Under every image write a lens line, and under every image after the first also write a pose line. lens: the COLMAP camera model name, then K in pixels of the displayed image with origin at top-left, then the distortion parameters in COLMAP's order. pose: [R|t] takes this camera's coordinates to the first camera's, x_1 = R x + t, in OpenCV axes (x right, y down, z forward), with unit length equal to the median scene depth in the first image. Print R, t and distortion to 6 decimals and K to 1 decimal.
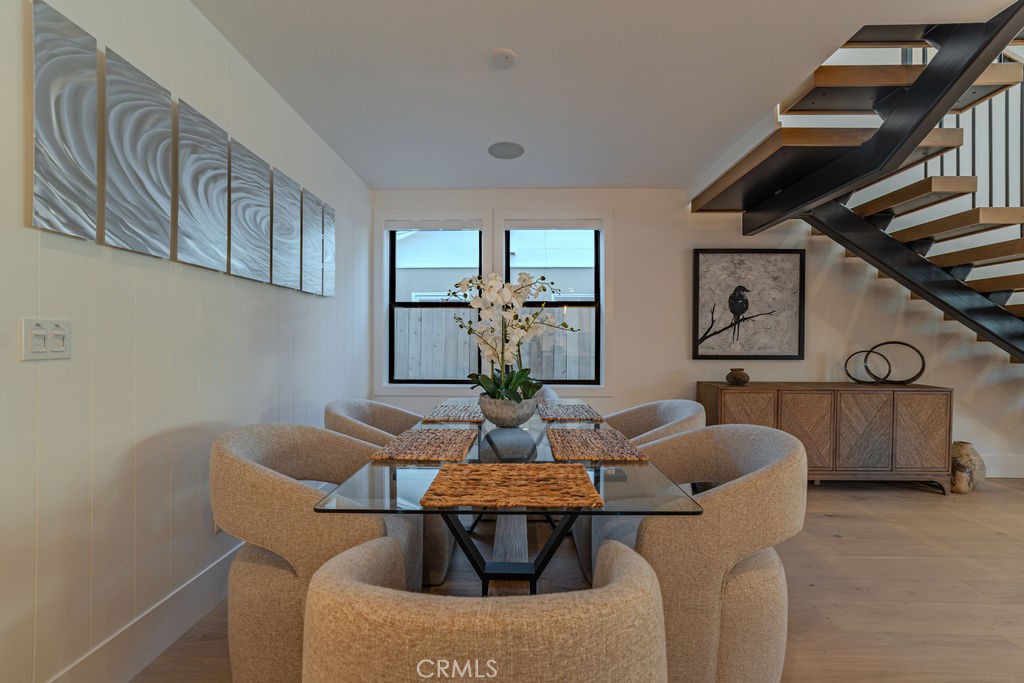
lens RADIAL K [[400.6, 0, 513.0], [0, 400.6, 340.5], [0, 0, 1]] dist [-0.013453, 0.004551]
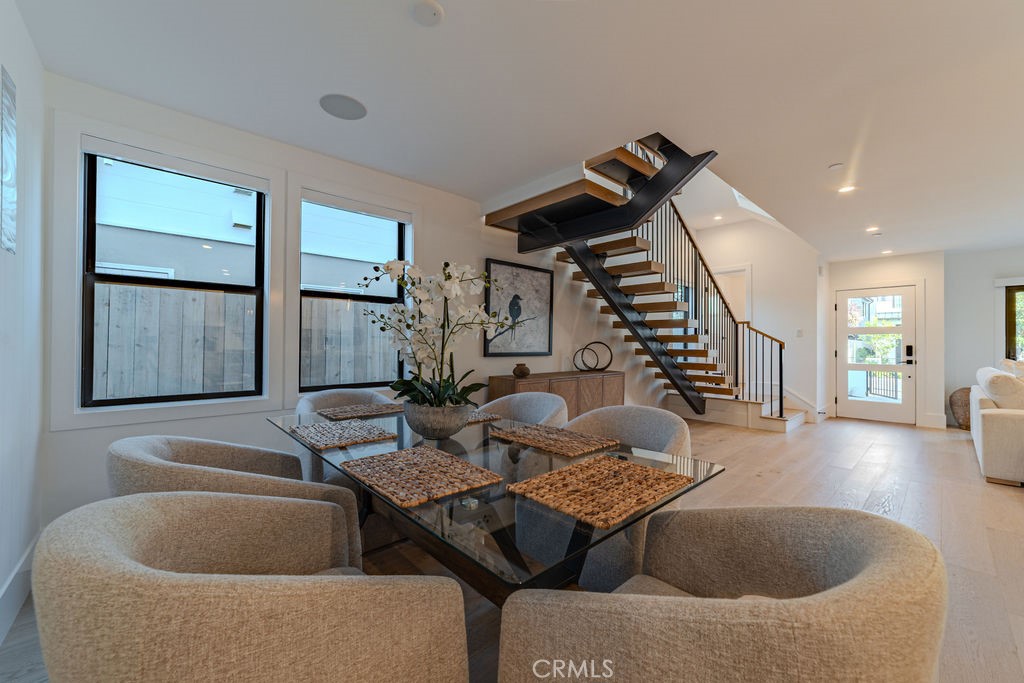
lens RADIAL K [[400.6, 0, 513.0], [0, 400.6, 340.5], [0, 0, 1]] dist [-0.013453, 0.004551]
pose [[0.729157, 0.006453, 0.684316, -0.260204], [-0.010328, 0.999945, 0.001575, -0.000995], [-0.684268, -0.008216, 0.729184, 0.130239]]
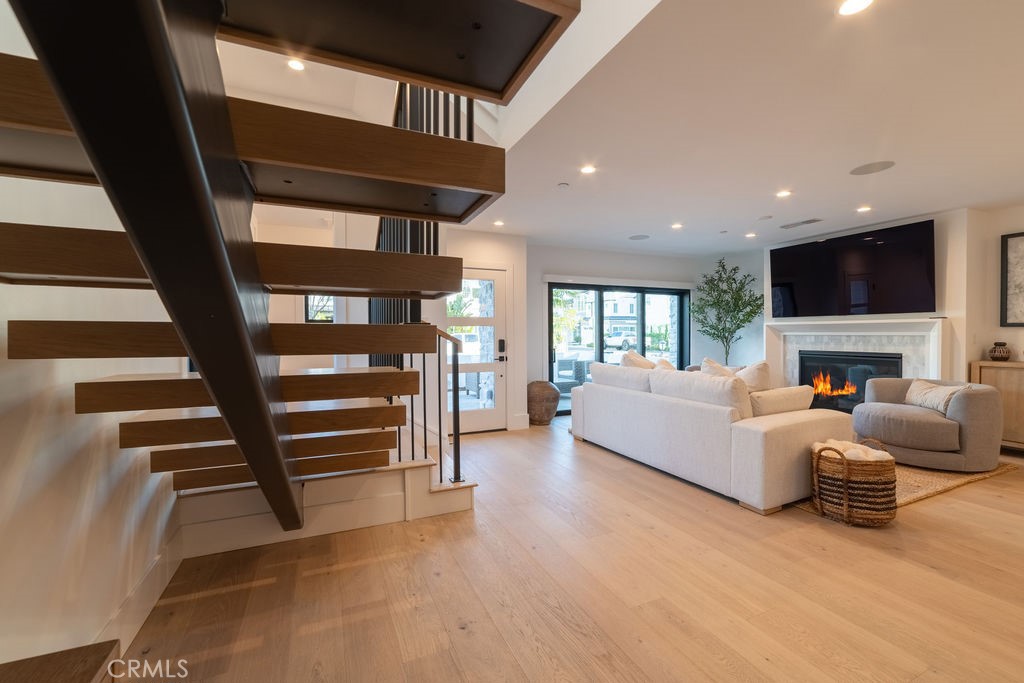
lens RADIAL K [[404.8, 0, 511.6], [0, 404.8, 337.6], [0, 0, 1]] dist [-0.001626, 0.003776]
pose [[-0.414447, -0.009872, 0.910020, 0.753019], [-0.001732, 0.999948, 0.010059, -0.016908], [-0.910072, 0.002593, -0.414442, 0.788734]]
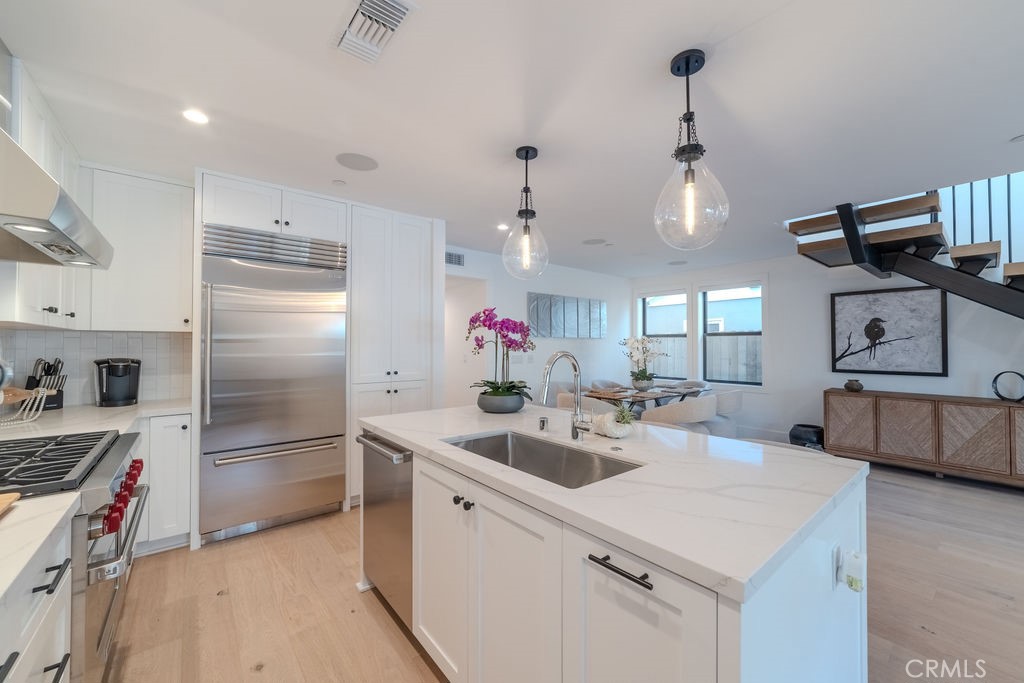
lens RADIAL K [[393.5, 0, 512.8], [0, 393.5, 340.1], [0, 0, 1]] dist [-0.029978, 0.007818]
pose [[0.648524, -0.013345, -0.761077, 0.761550], [0.004925, 0.999899, -0.013335, -0.052624], [0.761178, 0.004899, 0.648524, -0.736384]]
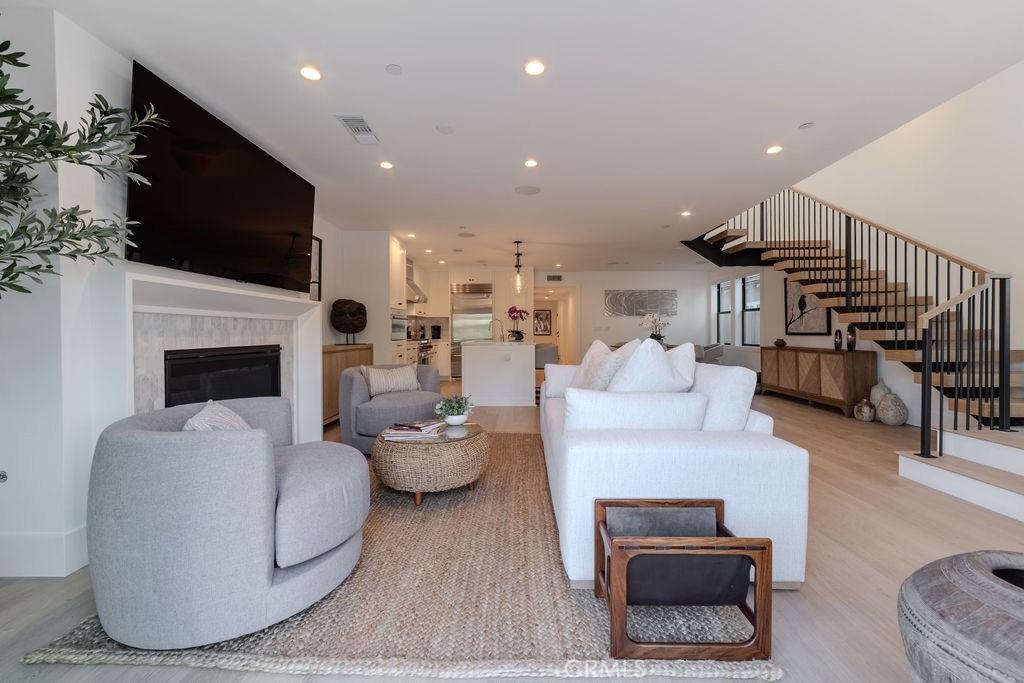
lens RADIAL K [[402.8, 0, 531.8], [0, 402.8, 337.2], [0, 0, 1]] dist [-0.000874, 0.000021]
pose [[0.038241, 0.010532, -0.999213, 2.364707], [0.011116, 0.999878, 0.010965, 0.023397], [0.999207, -0.011527, 0.038120, -0.306988]]
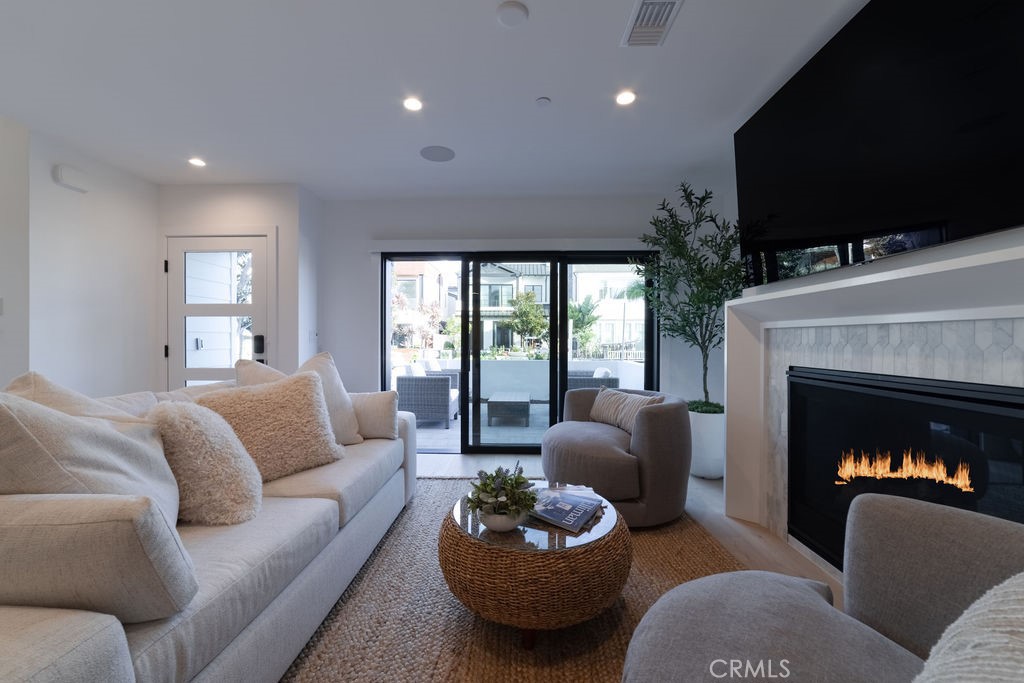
lens RADIAL K [[411.3, 0, 517.8], [0, 411.3, 337.2], [0, 0, 1]] dist [-0.005855, 0.000151]
pose [[0.005290, 0.004869, 0.999974, 1.083858], [-0.009794, 0.999940, -0.004817, 0.008935], [-0.999938, -0.009769, 0.005337, -0.448813]]
